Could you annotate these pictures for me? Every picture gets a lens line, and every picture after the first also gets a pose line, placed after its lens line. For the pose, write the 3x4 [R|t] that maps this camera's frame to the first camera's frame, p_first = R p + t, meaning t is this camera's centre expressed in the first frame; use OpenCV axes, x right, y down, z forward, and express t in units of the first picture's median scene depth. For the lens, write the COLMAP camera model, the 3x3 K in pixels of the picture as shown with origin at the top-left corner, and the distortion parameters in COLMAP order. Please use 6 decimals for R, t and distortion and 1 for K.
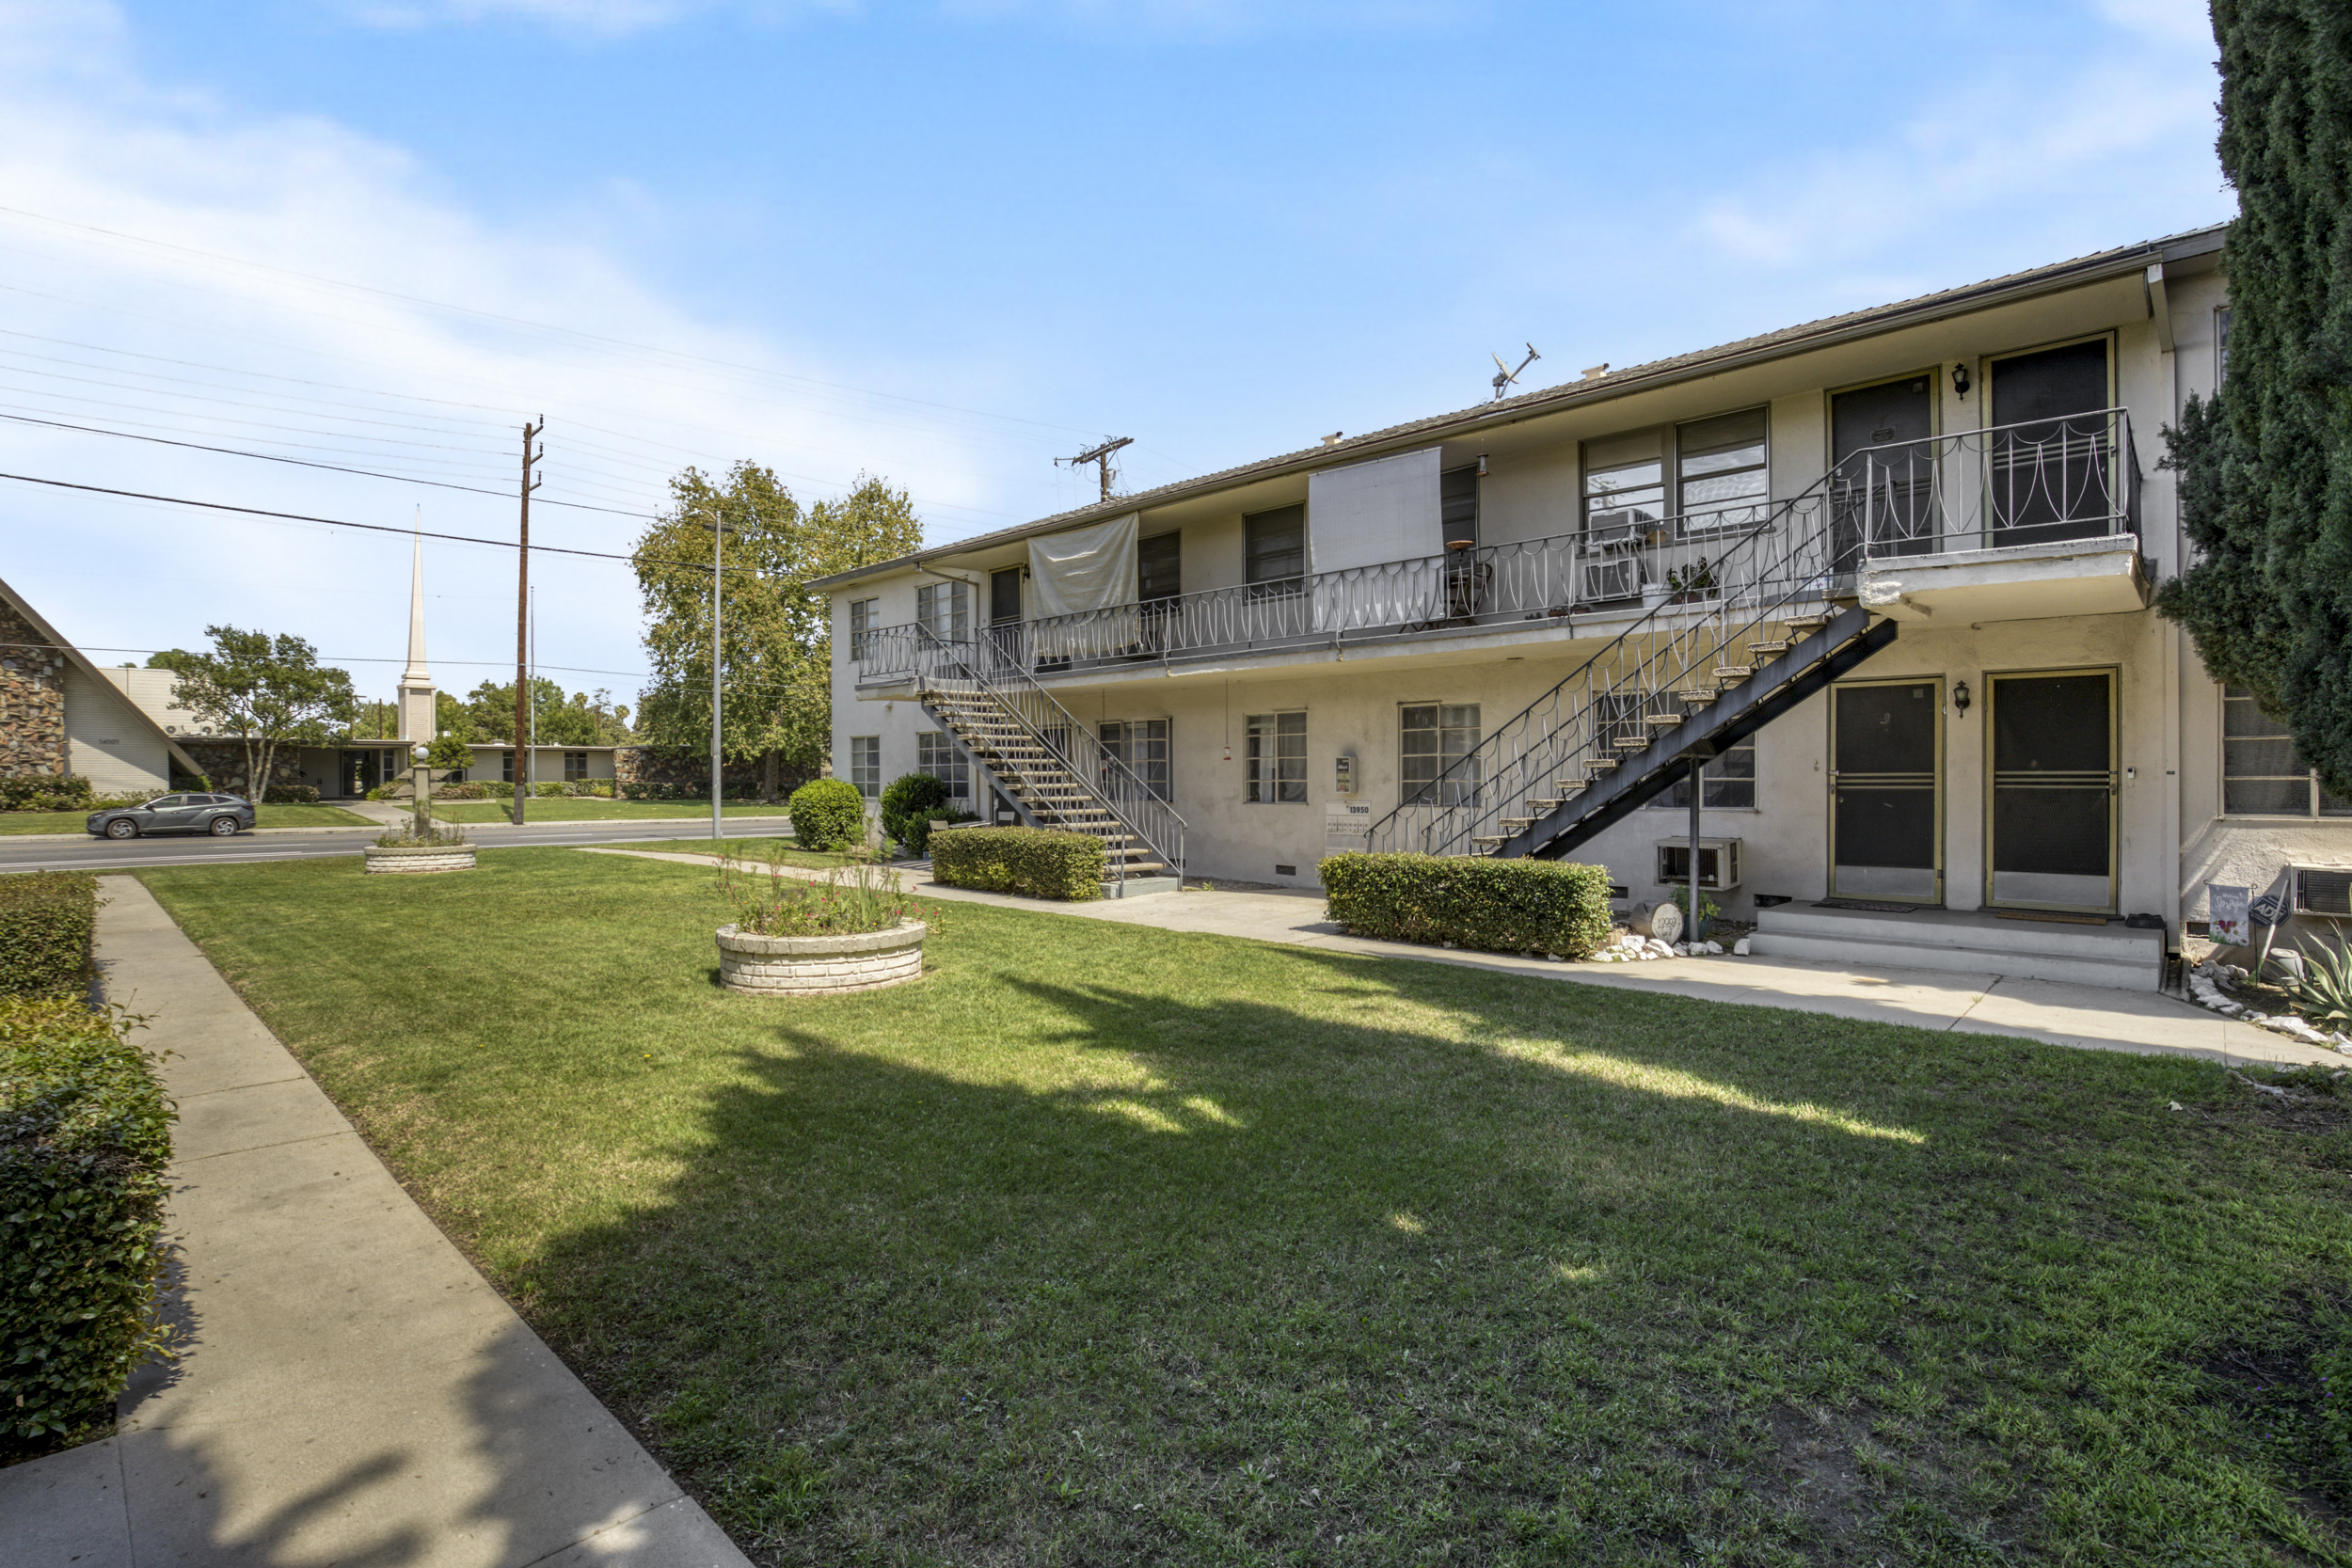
lens RADIAL K [[1043.0, 0, 1171.1], [0, 1043.0, 768.2], [0, 0, 1]] dist [-0.003419, -0.000562]
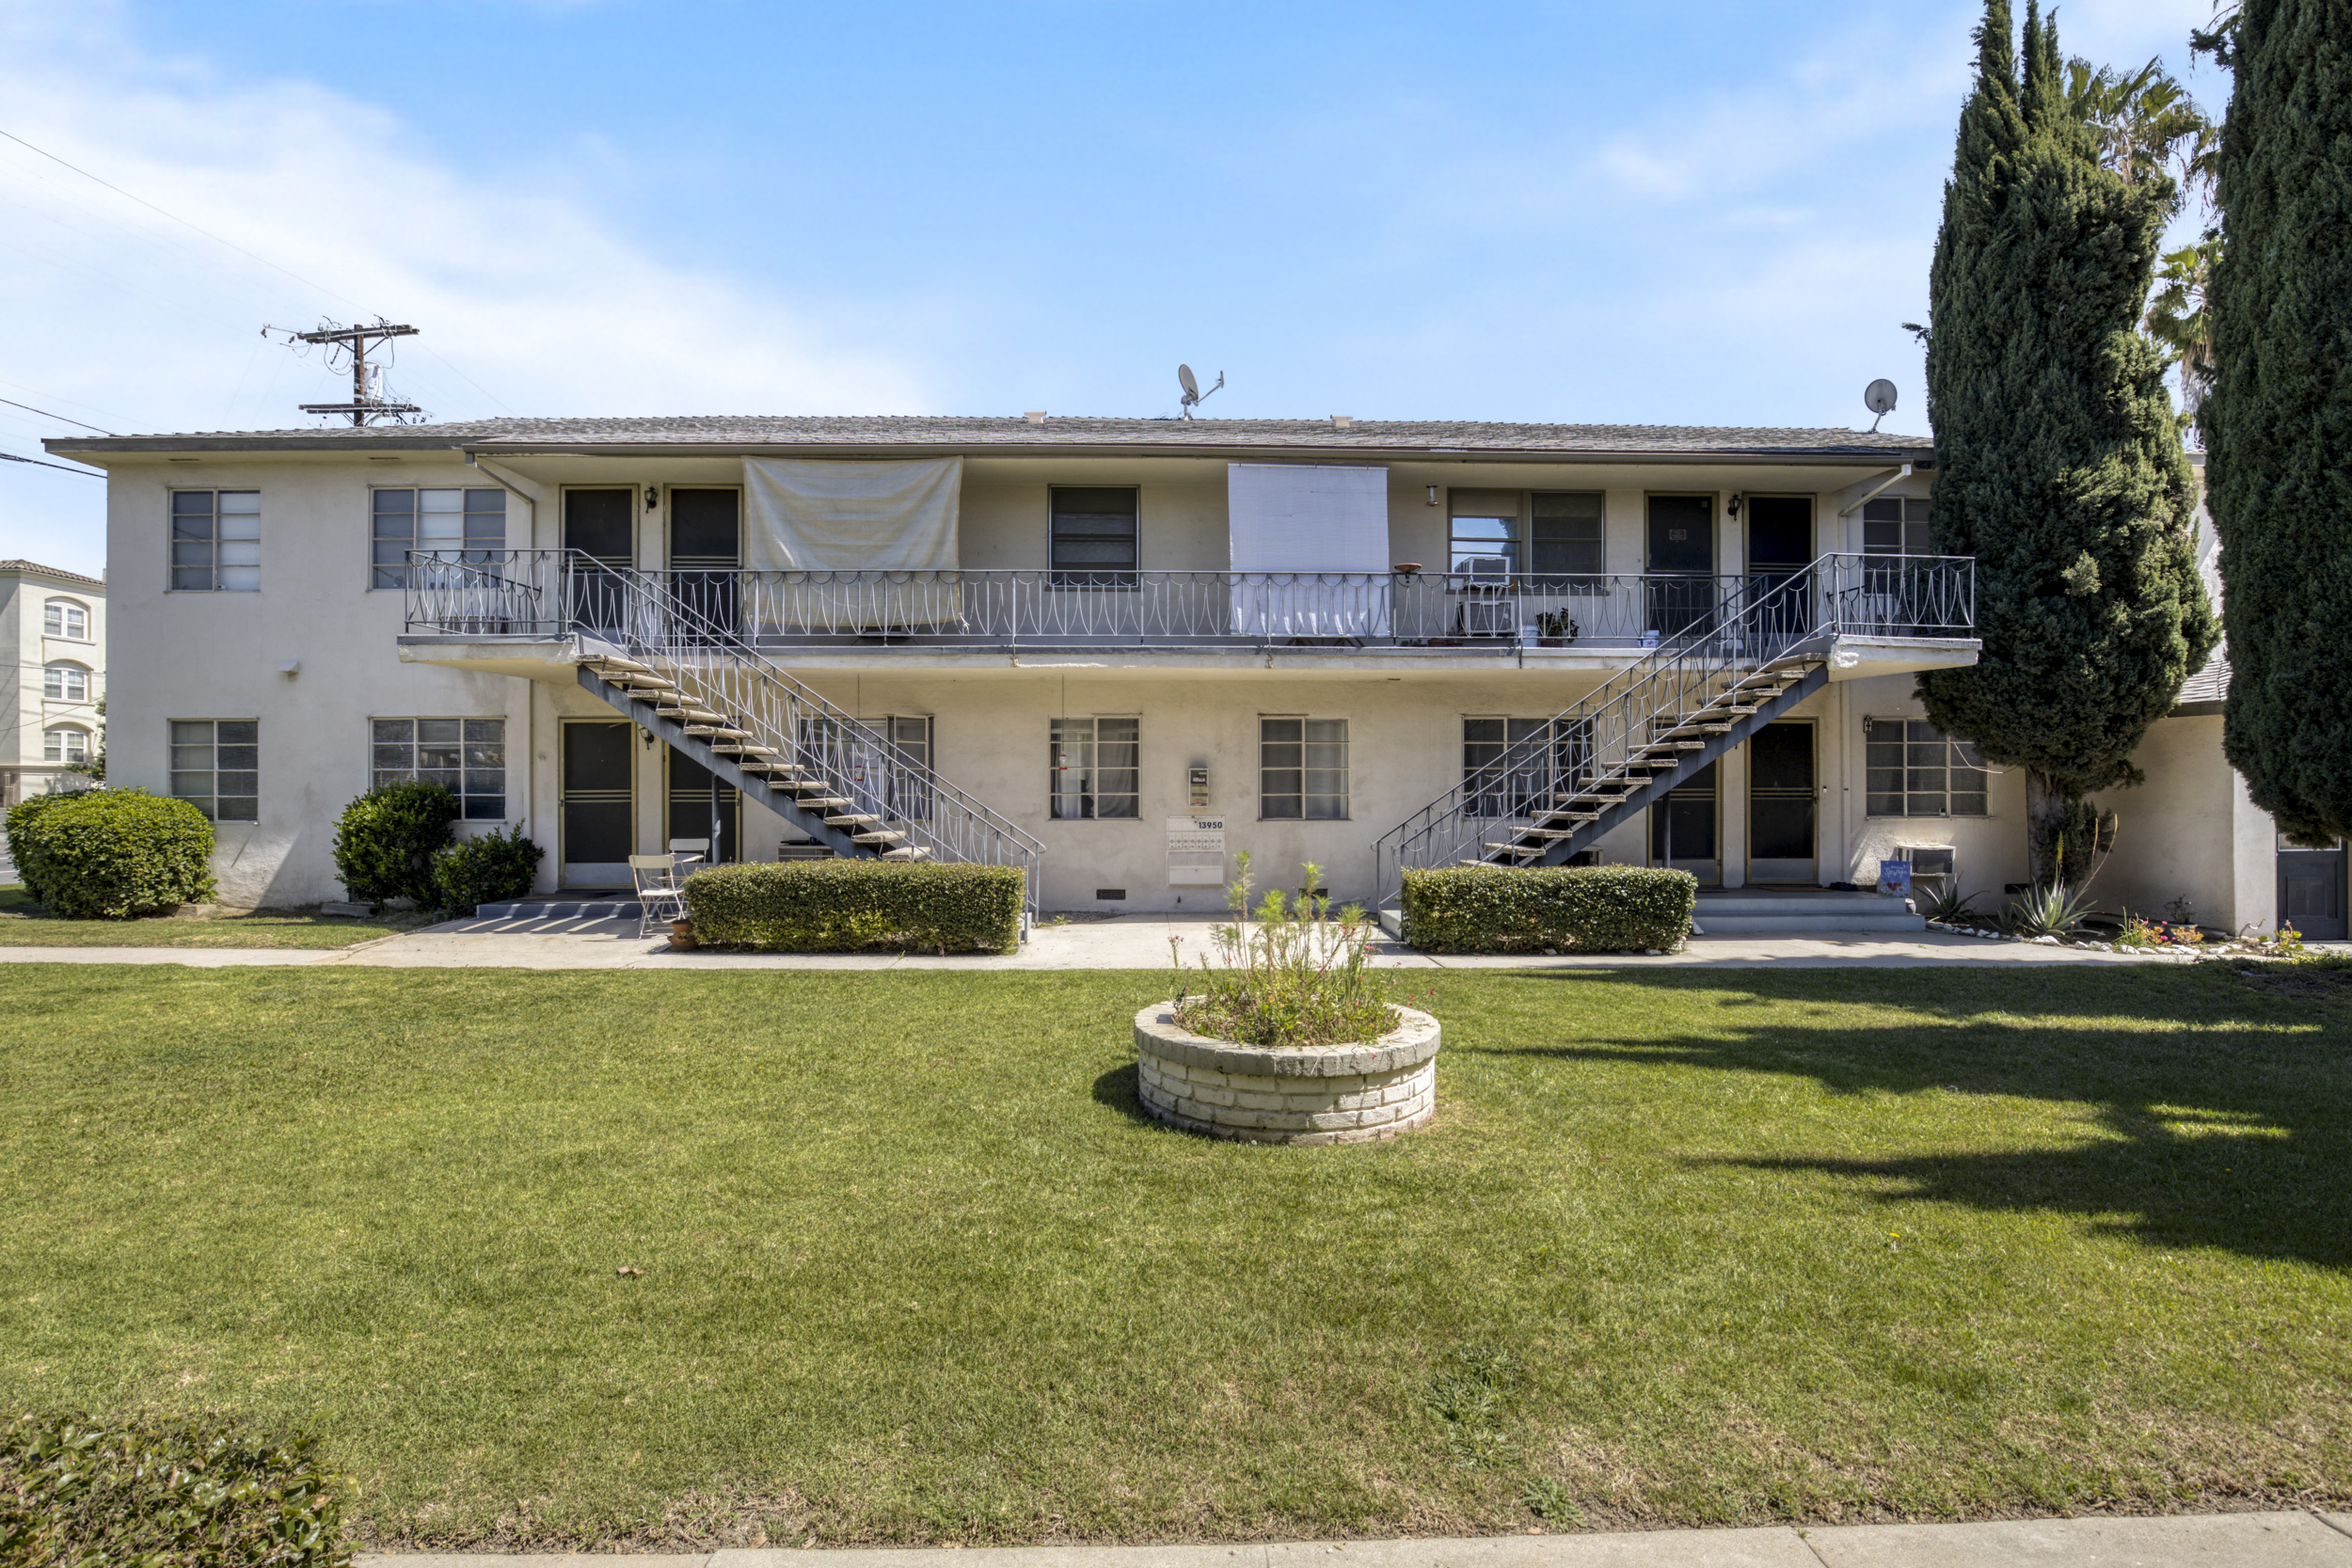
lens RADIAL K [[1043.0, 0, 1171.1], [0, 1043.0, 768.2], [0, 0, 1]] dist [-0.003419, -0.000562]
pose [[0.733740, 0.015339, 0.679257, -0.470754], [-0.008748, 0.999876, -0.013130, 0.001050], [-0.679374, 0.003692, 0.733783, 0.315867]]
